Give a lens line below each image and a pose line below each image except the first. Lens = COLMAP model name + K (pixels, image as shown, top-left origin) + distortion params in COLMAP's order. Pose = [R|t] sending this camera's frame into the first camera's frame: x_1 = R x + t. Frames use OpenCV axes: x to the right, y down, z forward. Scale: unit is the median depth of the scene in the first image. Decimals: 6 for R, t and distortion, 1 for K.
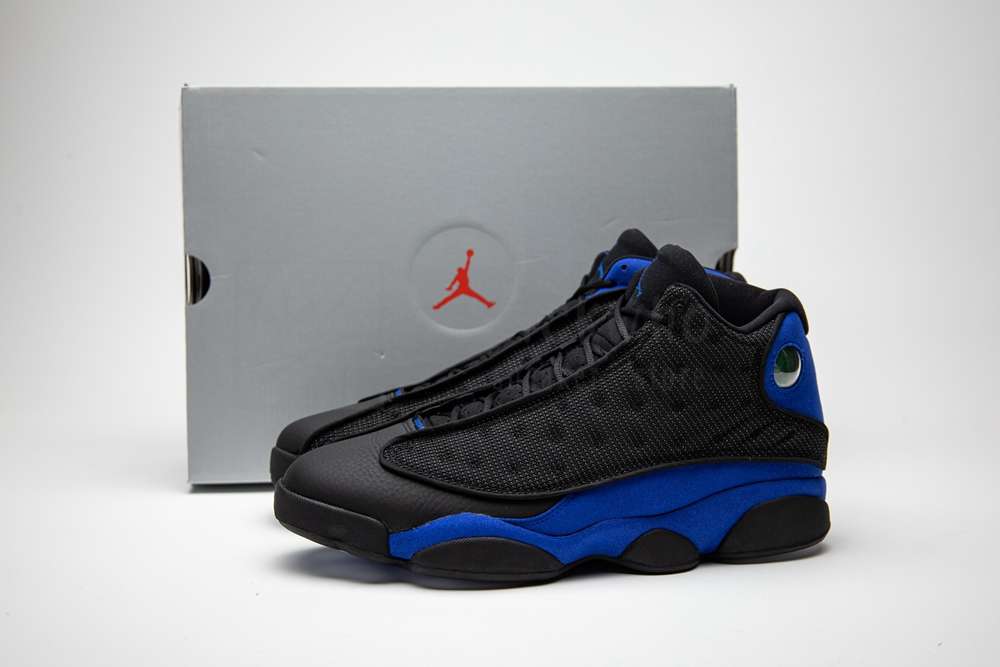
lens RADIAL K [[1623.9, 0, 502.0], [0, 1623.9, 339.3], [0, 0, 1]] dist [0.041489, 0.000000]
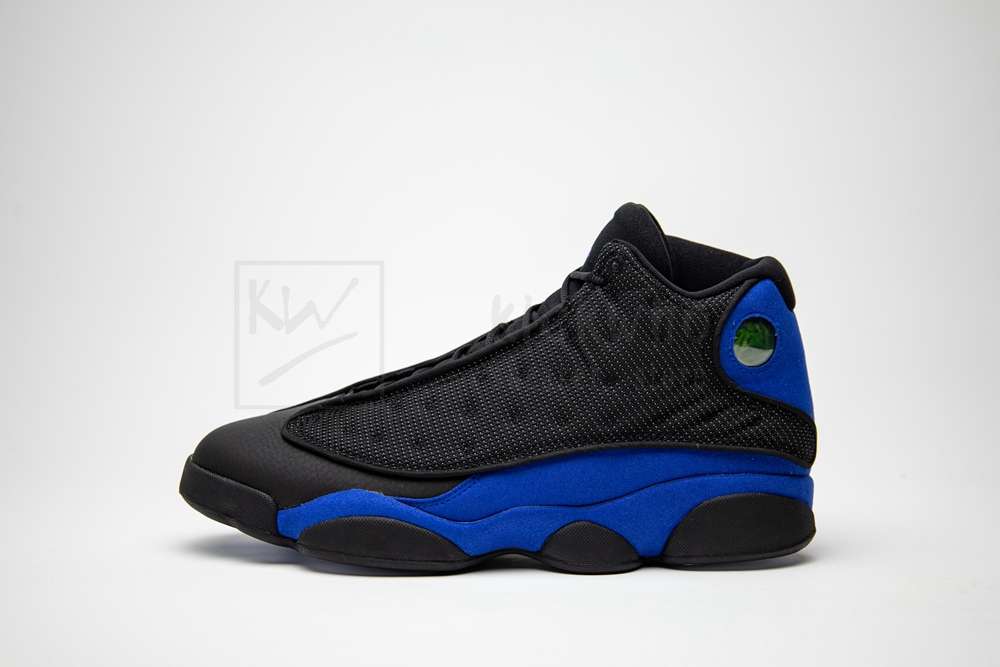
lens RADIAL K [[1623.9, 0, 500.2], [0, 1623.9, 326.9], [0, 0, 1]] dist [0.041489, 0.000000]
pose [[0.969385, 0.015427, -0.245060, 0.263892], [-0.032534, 0.997295, -0.065915, 0.072264], [0.243380, 0.071870, 0.967265, 0.146832]]
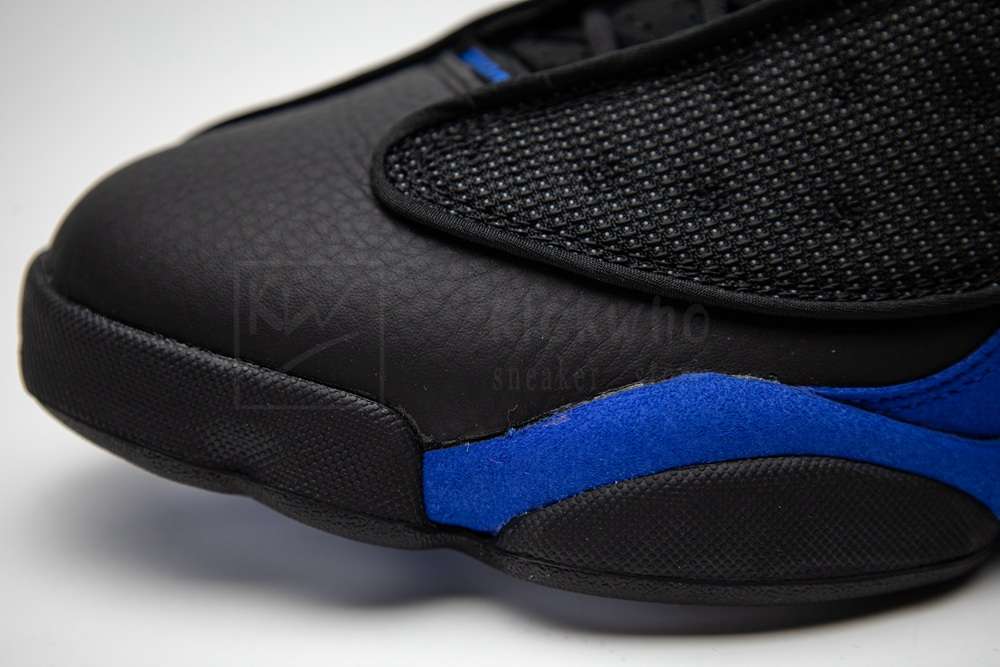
lens RADIAL K [[1623.9, 0, 497.7], [0, 1623.9, 334.7], [0, 0, 1]] dist [0.041489, 0.000000]
pose [[0.997339, -0.025936, 0.068132, -0.073618], [0.012767, 0.982270, 0.187034, 0.045819], [-0.071775, -0.185667, 0.979988, 0.708591]]
